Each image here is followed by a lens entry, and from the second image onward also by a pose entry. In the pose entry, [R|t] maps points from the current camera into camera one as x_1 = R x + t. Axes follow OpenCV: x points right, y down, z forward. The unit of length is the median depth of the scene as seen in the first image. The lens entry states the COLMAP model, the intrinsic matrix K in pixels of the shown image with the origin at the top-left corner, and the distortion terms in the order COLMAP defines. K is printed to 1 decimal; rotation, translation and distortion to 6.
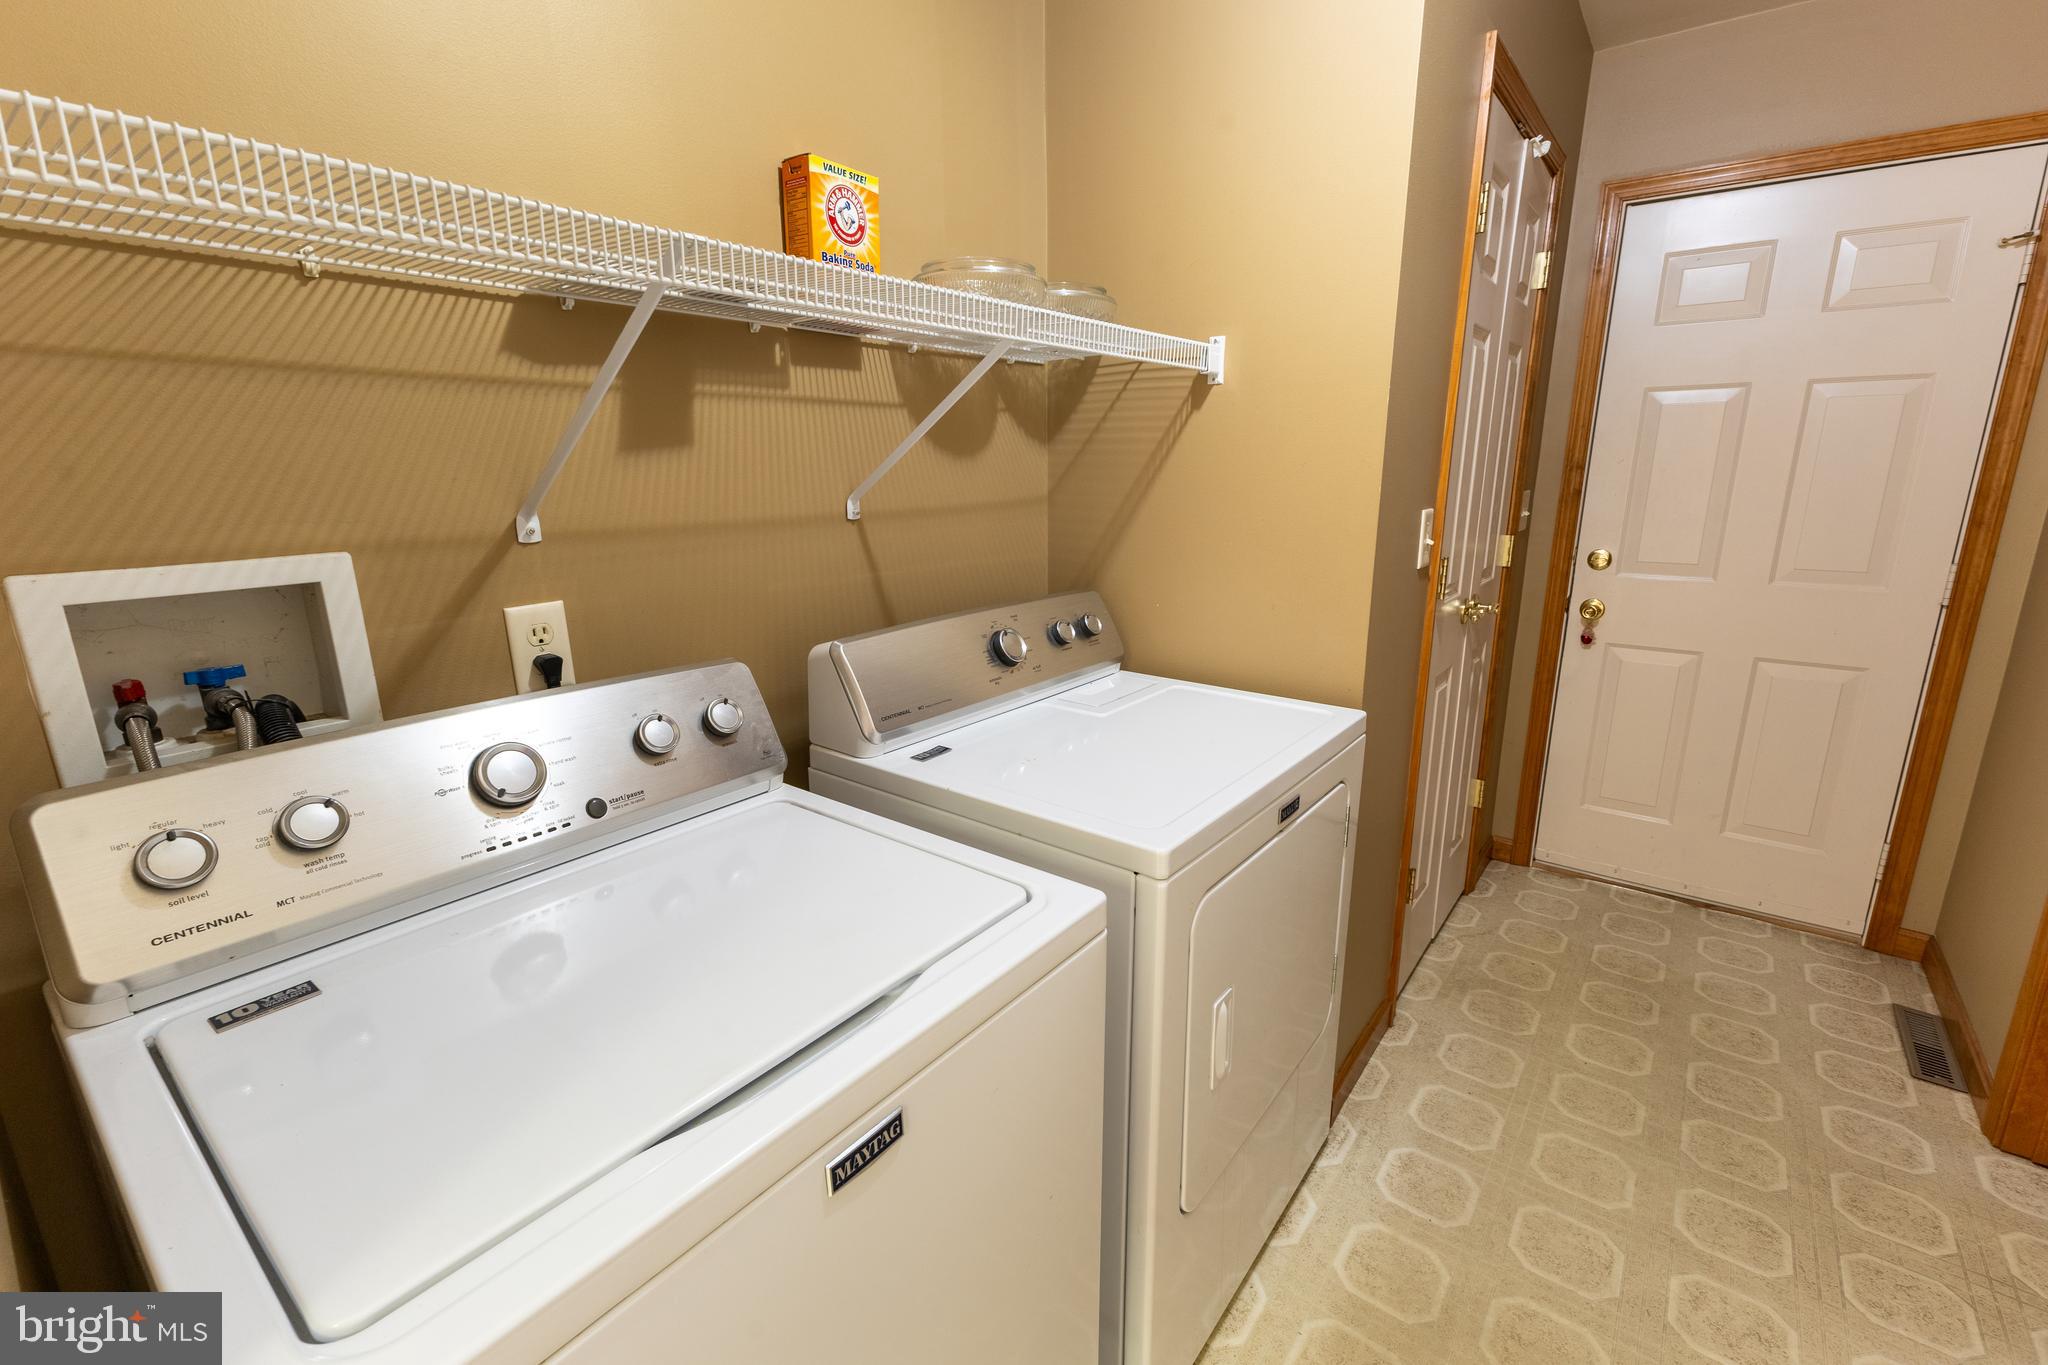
lens RADIAL K [[883.6, 0, 1024.4], [0, 883.6, 675.2], [0, 0, 1]] dist [0.017809, -0.005997]
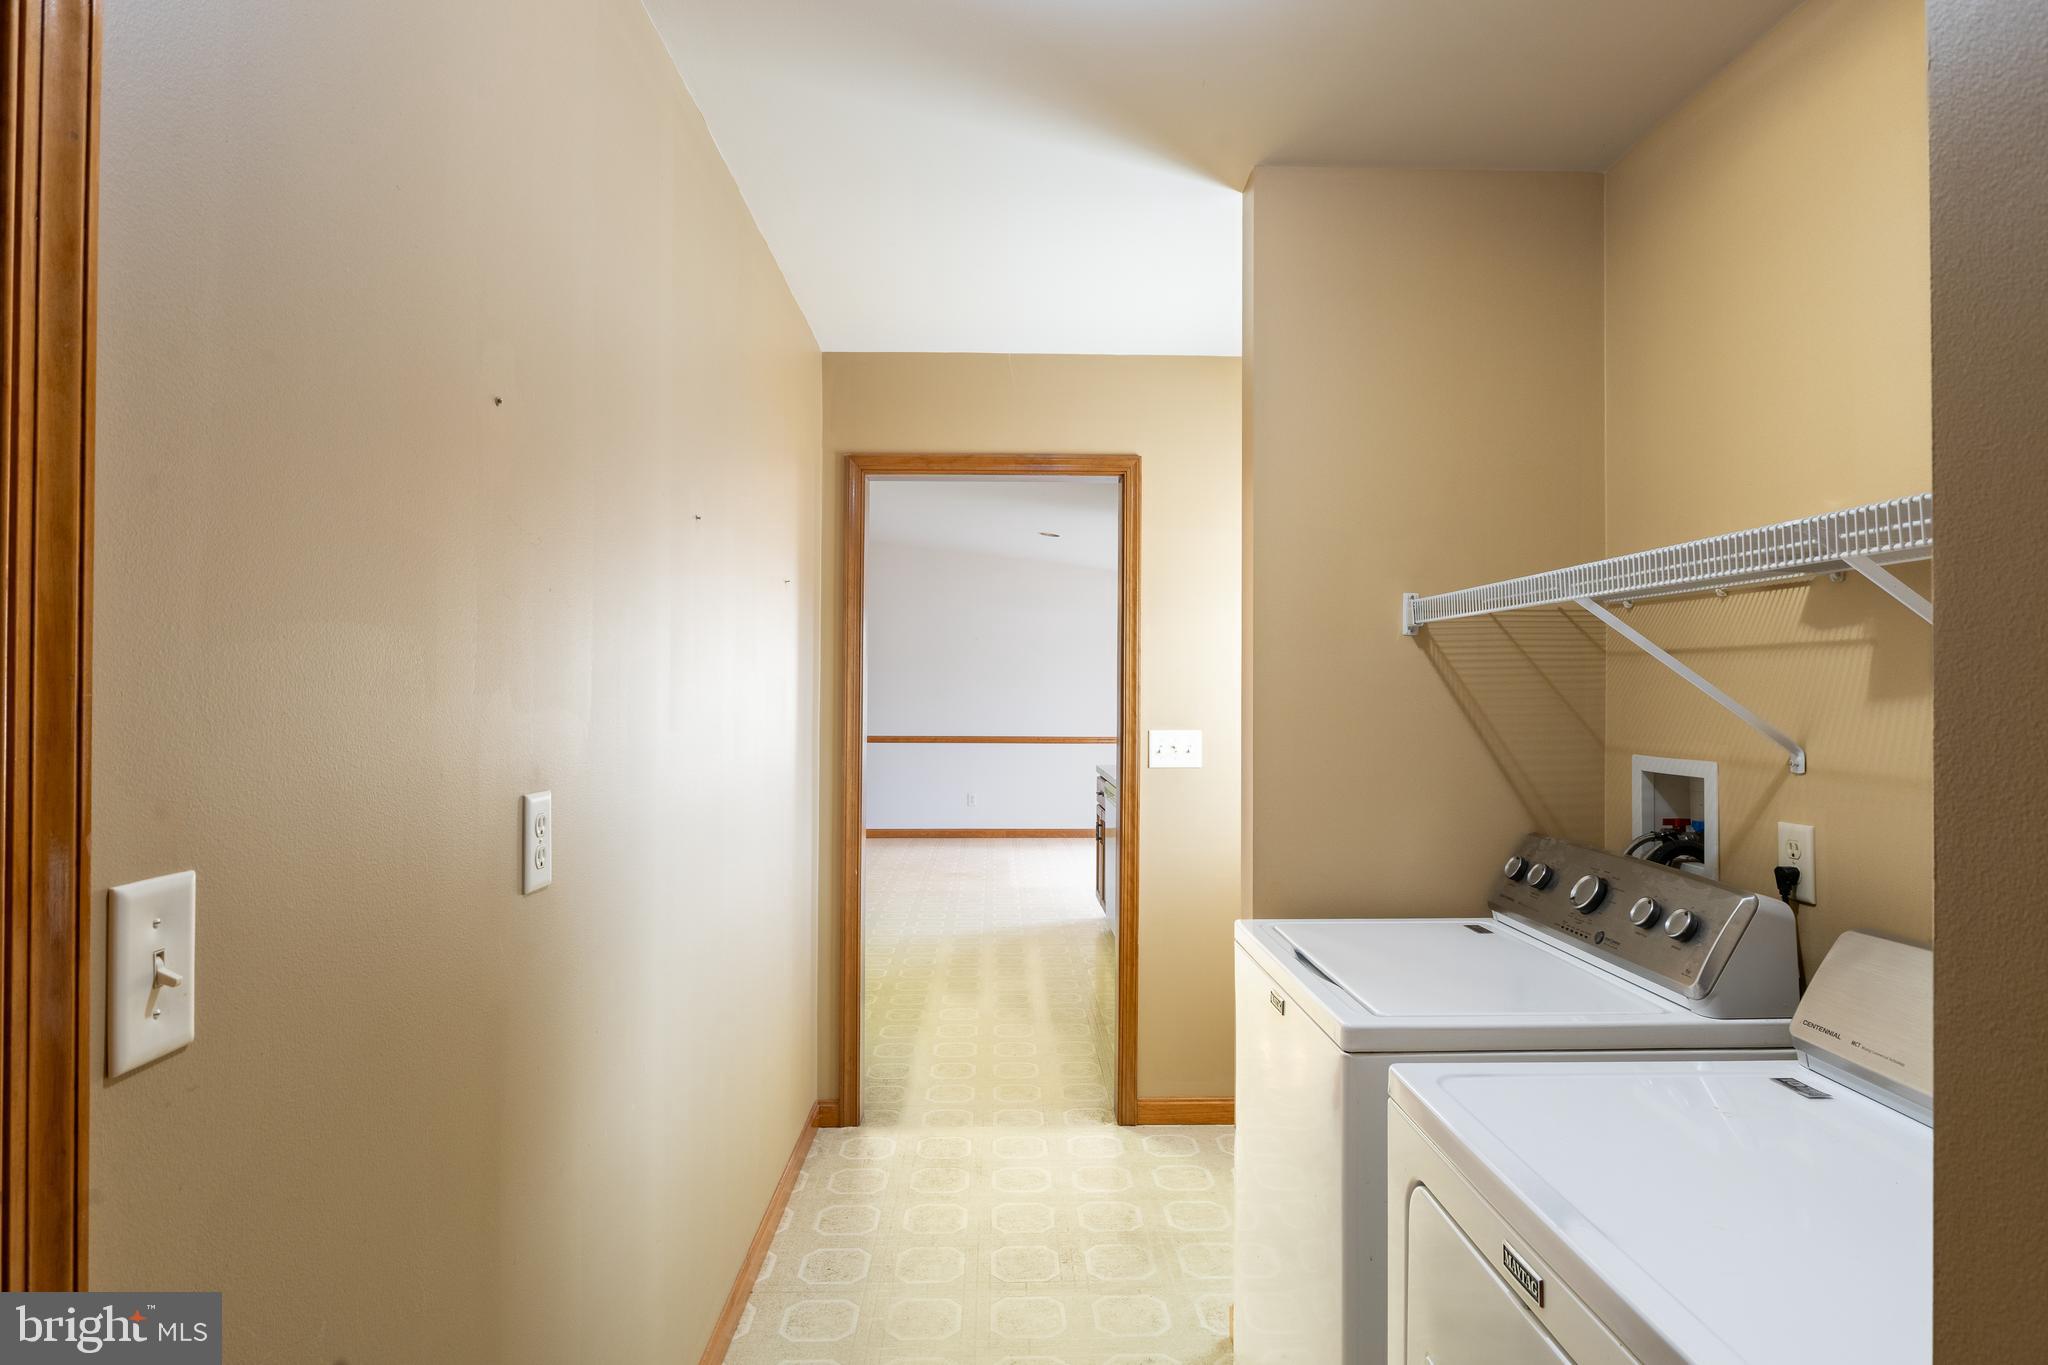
lens RADIAL K [[1158.4, 0, 1024.0], [0, 1158.4, 682.5], [0, 0, 1]] dist [0.000081, 0.000023]
pose [[-0.774464, 0.004298, -0.632603, 0.685760], [-0.143559, 0.972695, 0.182361, -0.221460], [0.616114, 0.232048, -0.752700, 0.825589]]
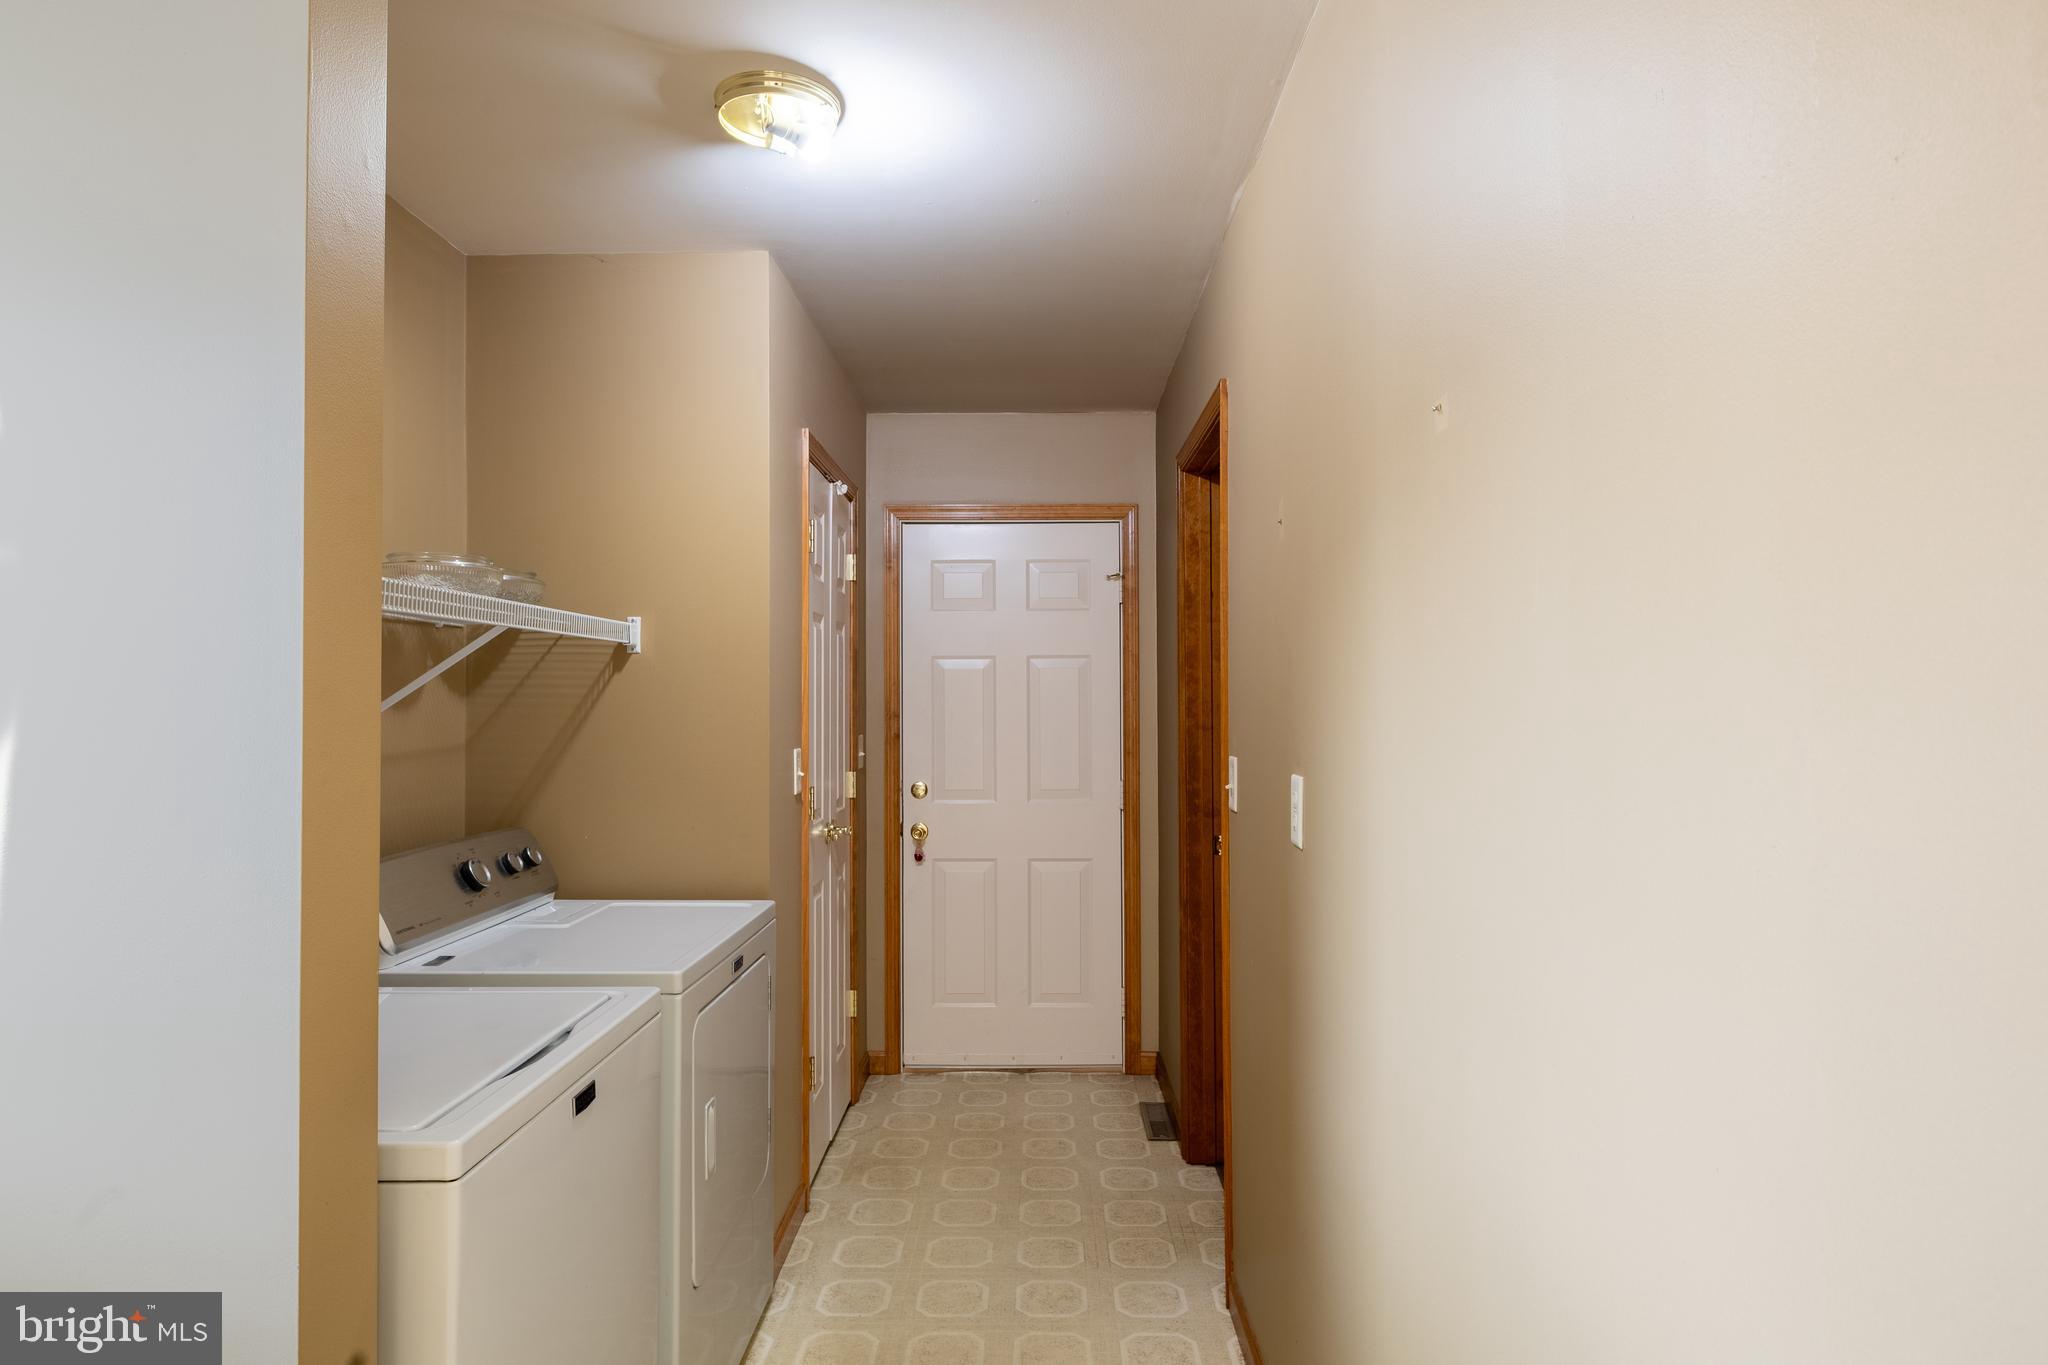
lens RADIAL K [[1209.6, 0, 1024.0], [0, 1209.6, 682.5], [0, 0, 1]] dist [-0.001598, -0.000292]
pose [[0.798734, 0.012402, 0.601557, -0.293791], [0.140003, 0.968515, -0.205860, 0.110033], [-0.585169, 0.248647, 0.771849, -0.495210]]
